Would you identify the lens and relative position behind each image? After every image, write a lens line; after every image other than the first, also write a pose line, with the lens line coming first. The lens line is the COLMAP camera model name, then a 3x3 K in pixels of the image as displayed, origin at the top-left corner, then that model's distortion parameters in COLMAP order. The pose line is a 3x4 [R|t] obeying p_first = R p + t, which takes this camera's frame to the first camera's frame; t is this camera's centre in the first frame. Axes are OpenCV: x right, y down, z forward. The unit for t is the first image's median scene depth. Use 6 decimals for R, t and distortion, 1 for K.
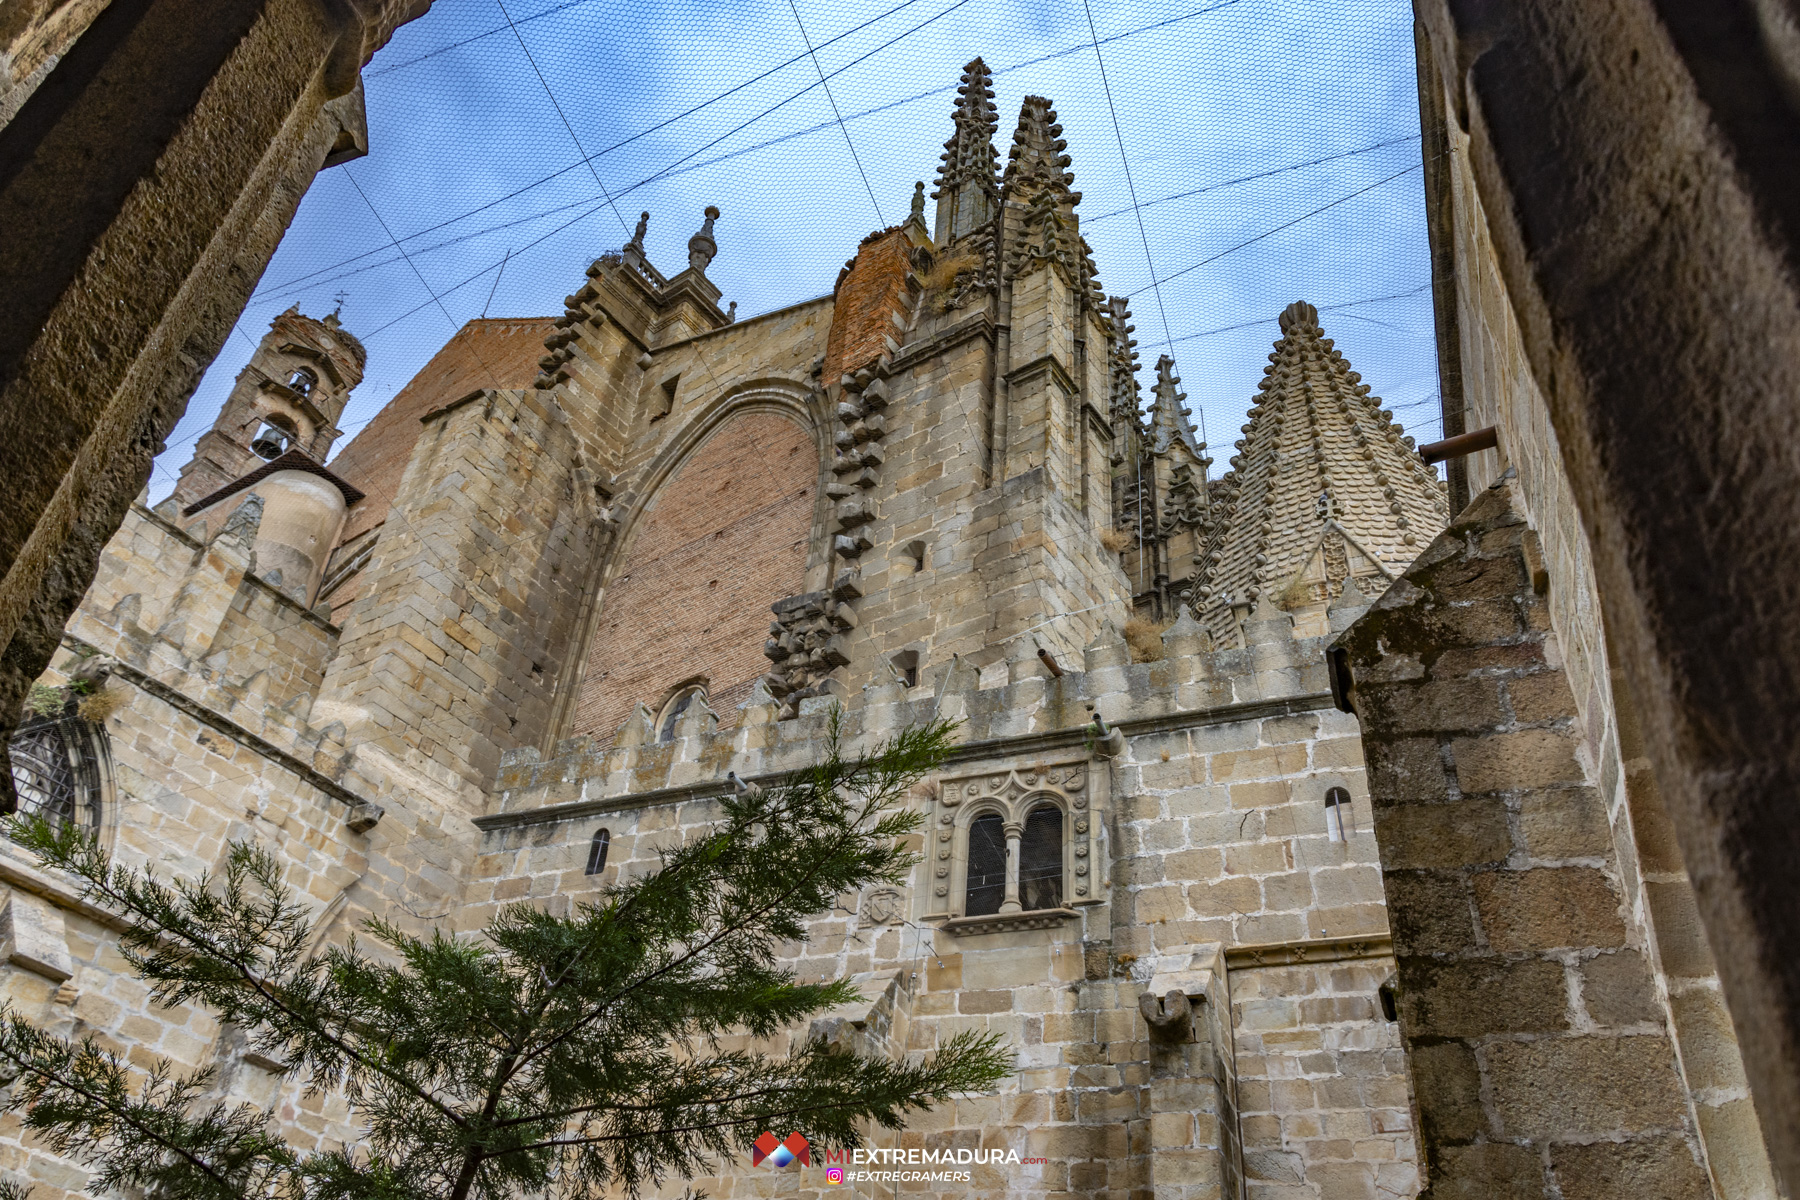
lens RADIAL K [[1400.9, 0, 899.3], [0, 1400.9, 600.1], [0, 0, 1]] dist [0.027291, -0.024101]
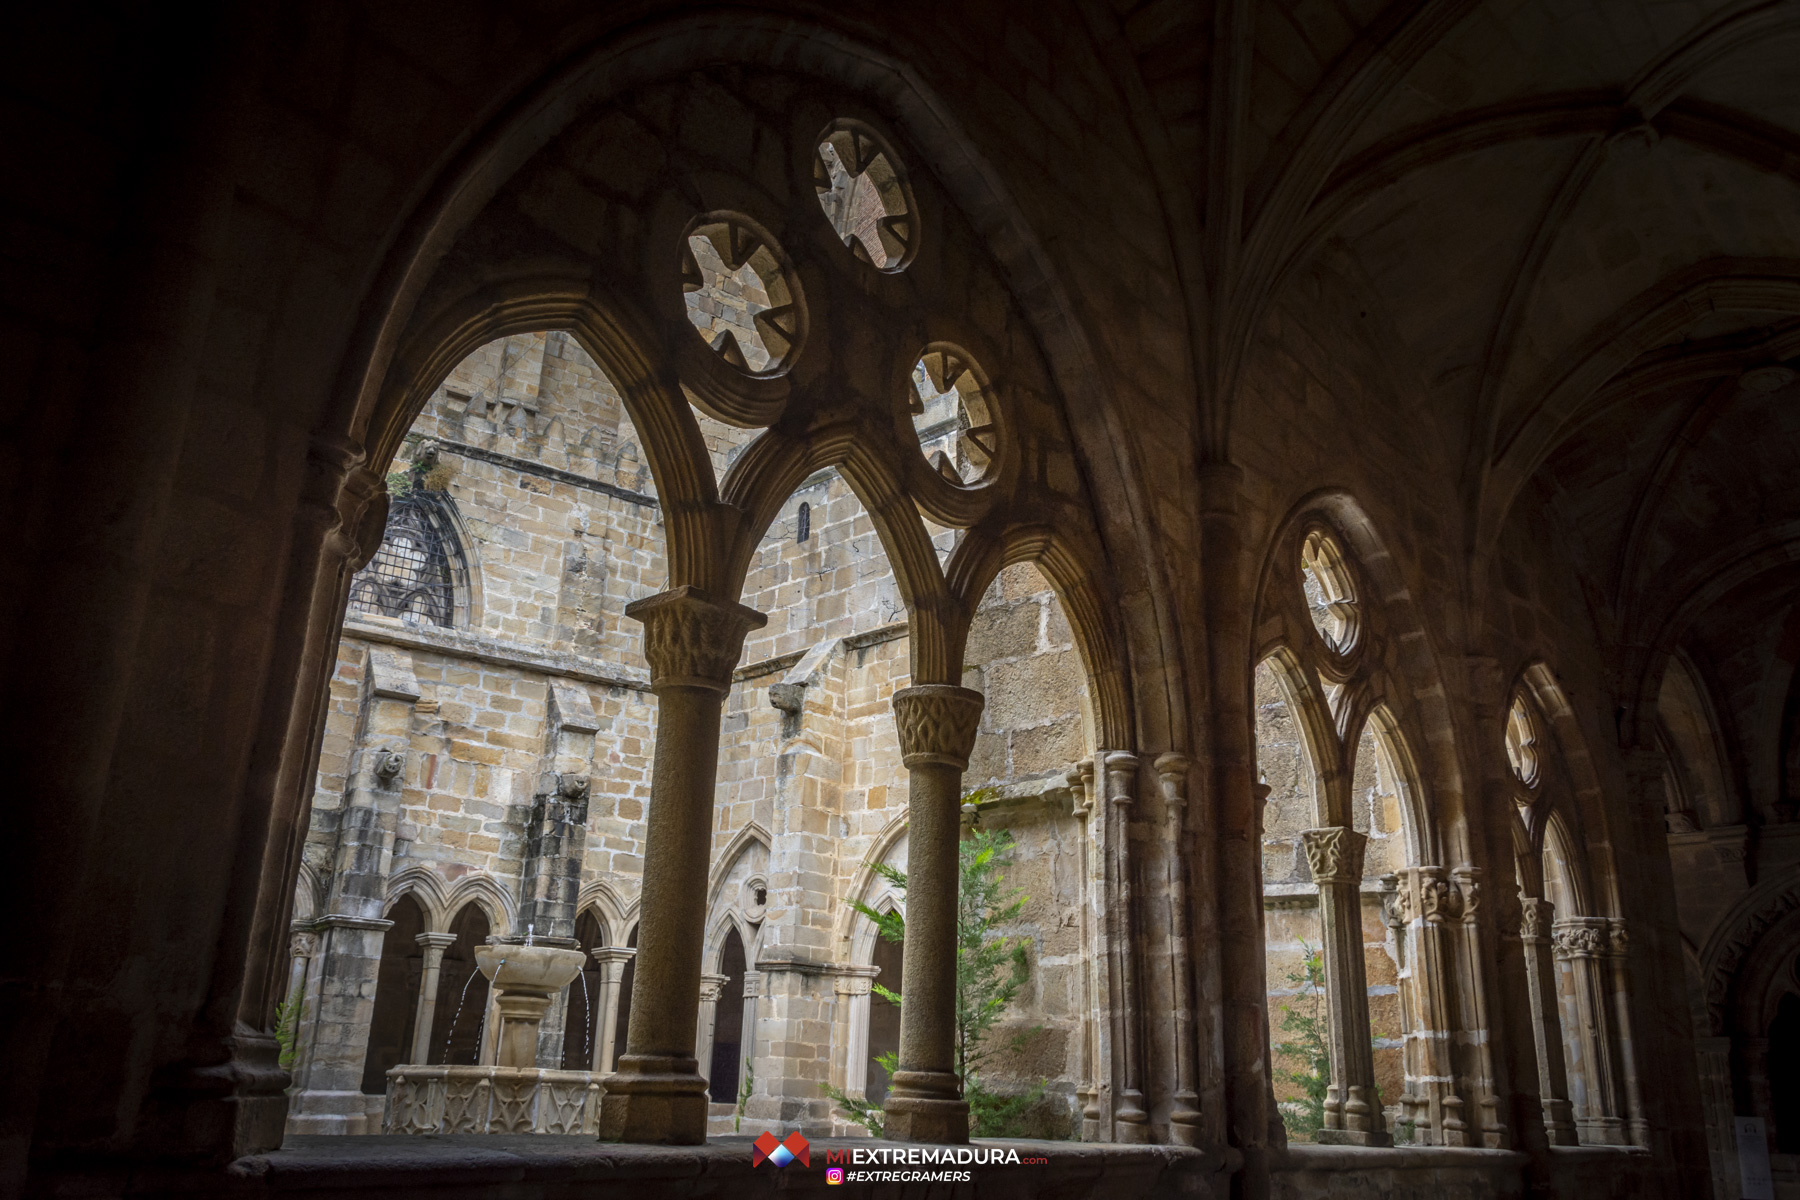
lens RADIAL K [[1400.9, 0, 900.3], [0, 1400.9, 601.0], [0, 0, 1]] dist [0.027291, -0.024101]
pose [[0.929472, -0.166942, -0.328957, 0.217520], [0.256831, 0.932968, 0.252207, -0.034331], [0.264803, -0.318906, 0.910043, -0.077573]]
